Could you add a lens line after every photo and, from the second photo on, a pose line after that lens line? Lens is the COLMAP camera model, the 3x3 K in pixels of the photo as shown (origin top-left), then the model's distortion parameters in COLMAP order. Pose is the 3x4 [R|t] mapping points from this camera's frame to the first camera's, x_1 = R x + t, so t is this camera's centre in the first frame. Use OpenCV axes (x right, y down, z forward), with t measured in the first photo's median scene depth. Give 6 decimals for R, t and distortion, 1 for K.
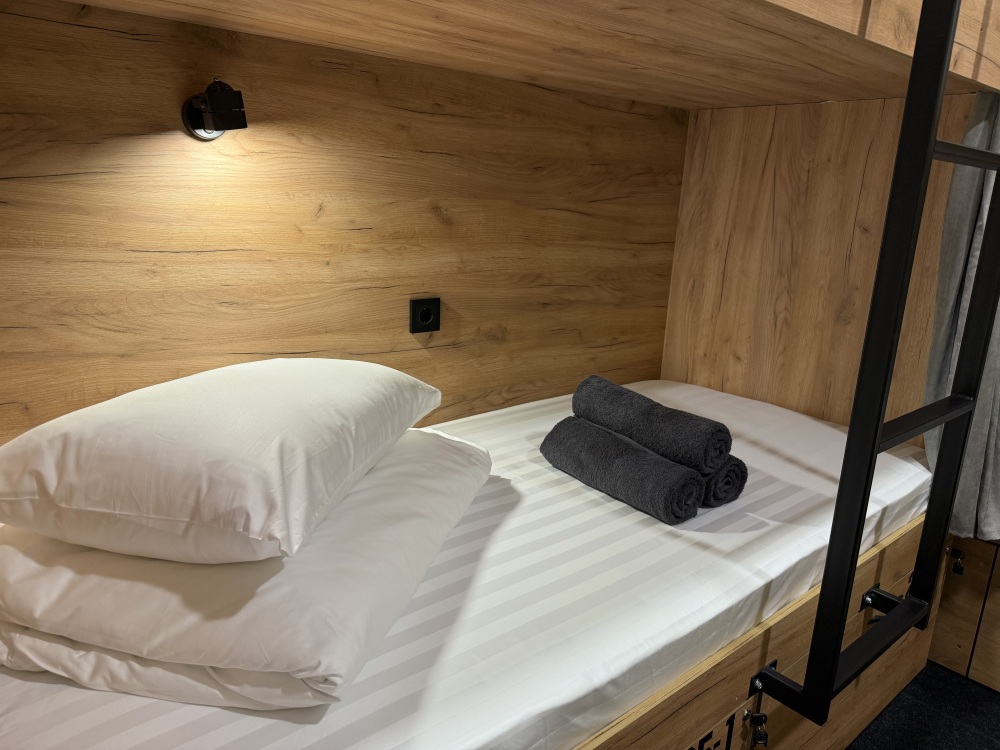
lens RADIAL K [[699.1, 0, 500.0], [0, 699.1, 375.0], [0, 0, 1]] dist [0.139270, -0.204369]
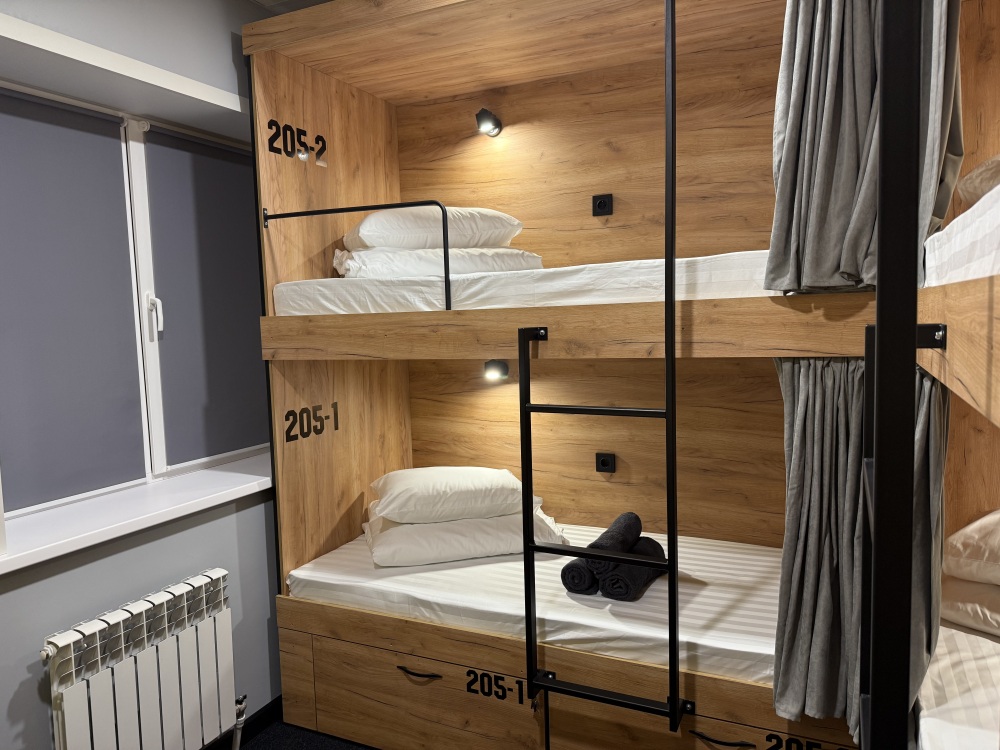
lens RADIAL K [[699.1, 0, 500.0], [0, 699.1, 375.0], [0, 0, 1]] dist [0.139270, -0.204369]
pose [[0.420577, 0.026389, -0.906873, 1.532186], [-0.183945, 0.981297, -0.056753, -0.169165], [0.888414, 0.190684, 0.417565, -0.025606]]
